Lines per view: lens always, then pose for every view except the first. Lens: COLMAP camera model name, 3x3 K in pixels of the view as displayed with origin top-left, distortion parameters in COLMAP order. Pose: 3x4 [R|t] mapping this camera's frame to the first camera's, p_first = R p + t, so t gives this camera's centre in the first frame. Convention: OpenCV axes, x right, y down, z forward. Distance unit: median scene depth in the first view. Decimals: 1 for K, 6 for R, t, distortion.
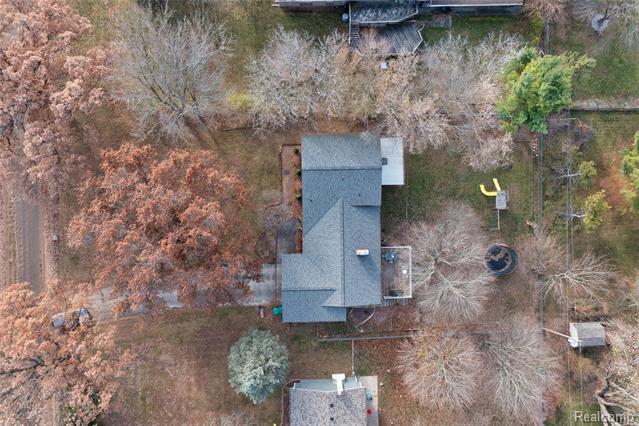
lens RADIAL K [[508.3, 0, 319.5], [0, 508.3, 213.0], [0, 0, 1]] dist [0.012257, 0.004502]
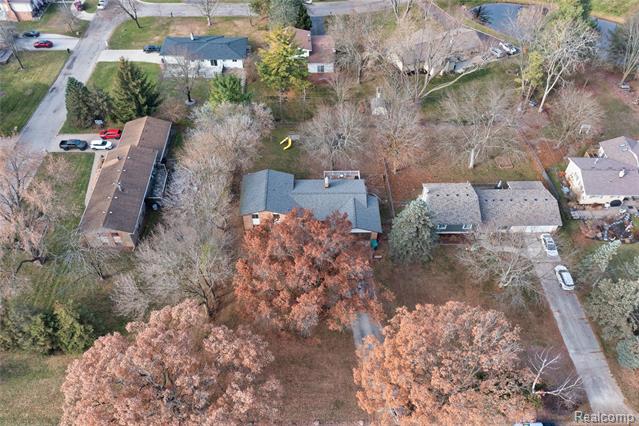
lens RADIAL K [[508.3, 0, 319.5], [0, 508.3, 213.0], [0, 0, 1]] dist [0.012257, 0.004502]
pose [[0.004067, -0.748727, 0.662866, -0.903820], [0.999953, -0.002810, -0.009308, 0.069564], [0.008832, 0.662872, 0.748681, 0.000479]]
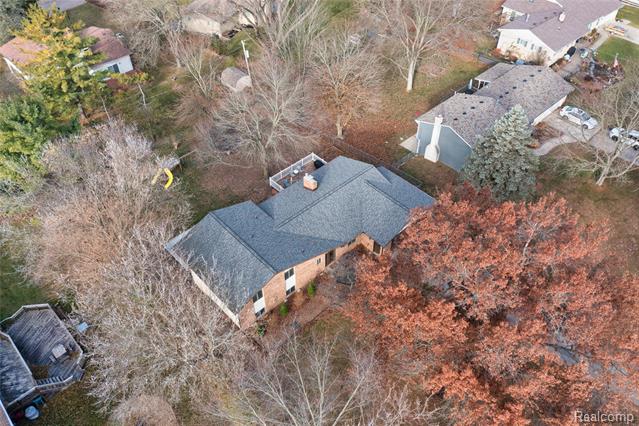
lens RADIAL K [[508.3, 0, 319.5], [0, 508.3, 213.0], [0, 0, 1]] dist [0.012257, 0.004502]
pose [[-0.665396, -0.535608, 0.519973, -0.377349], [0.746413, -0.487383, 0.453129, -0.306313], [0.010726, 0.689625, 0.724087, 0.432038]]
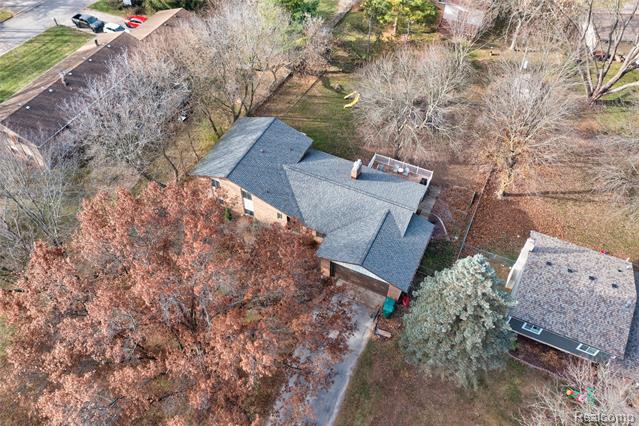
lens RADIAL K [[508.3, 0, 319.5], [0, 508.3, 213.0], [0, 0, 1]] dist [0.012257, 0.004502]
pose [[0.441377, -0.683390, 0.581519, -0.441557], [0.897308, 0.332605, -0.290193, 0.274210], [0.004899, 0.649886, 0.760016, 0.439276]]
